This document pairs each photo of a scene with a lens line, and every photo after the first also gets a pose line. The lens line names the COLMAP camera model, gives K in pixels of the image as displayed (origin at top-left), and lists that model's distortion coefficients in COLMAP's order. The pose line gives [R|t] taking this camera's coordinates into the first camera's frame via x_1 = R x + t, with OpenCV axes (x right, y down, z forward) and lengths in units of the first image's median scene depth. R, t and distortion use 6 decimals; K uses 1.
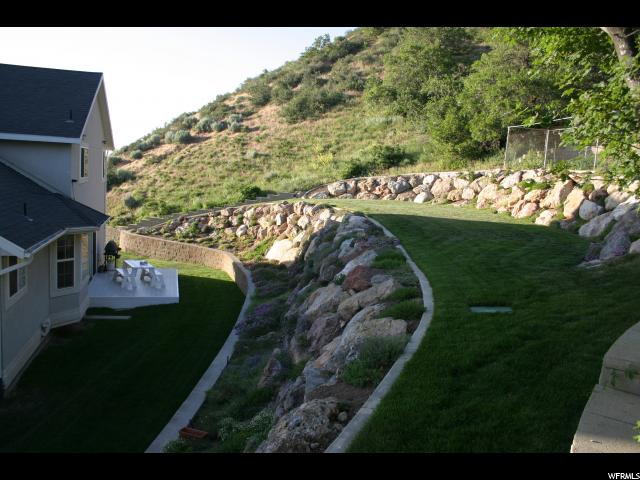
lens RADIAL K [[521.8, 0, 320.0], [0, 521.8, 240.0], [0, 0, 1]] dist [-0.170216, 0.145303]
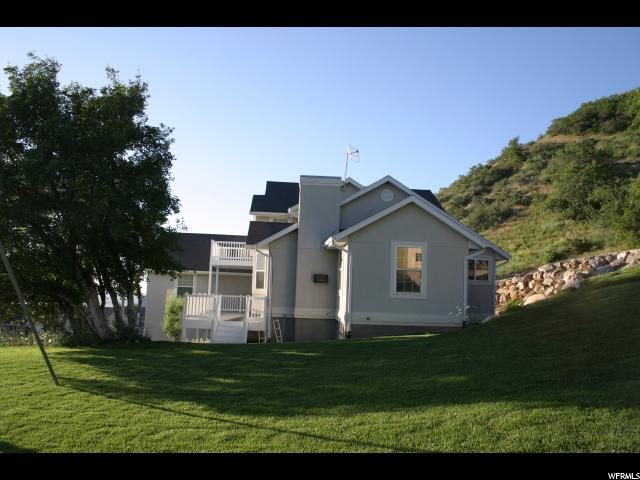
lens RADIAL K [[521.8, 0, 320.0], [0, 521.8, 240.0], [0, 0, 1]] dist [-0.170216, 0.145303]
pose [[0.981107, -0.048230, -0.187355, -0.287235], [0.000470, 0.969018, -0.246991, 0.150647], [0.193463, 0.242237, 0.950733, -0.389283]]
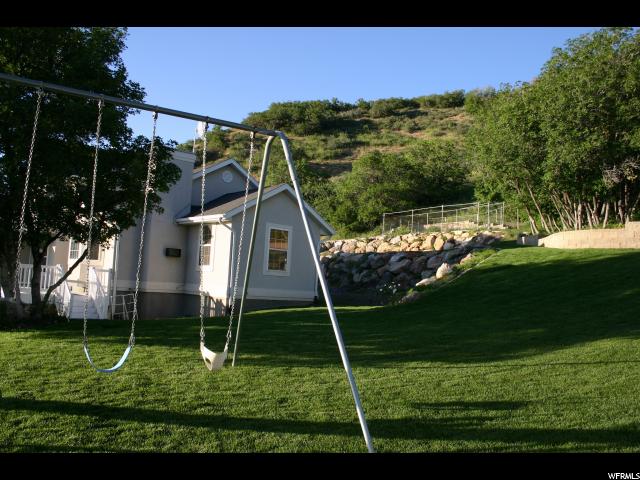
lens RADIAL K [[521.8, 0, 320.0], [0, 521.8, 240.0], [0, 0, 1]] dist [-0.170216, 0.145303]
pose [[0.890822, 0.024194, 0.453708, -0.533015], [0.063603, 0.982108, -0.177251, 0.146938], [-0.449879, 0.186756, 0.873345, -0.407513]]
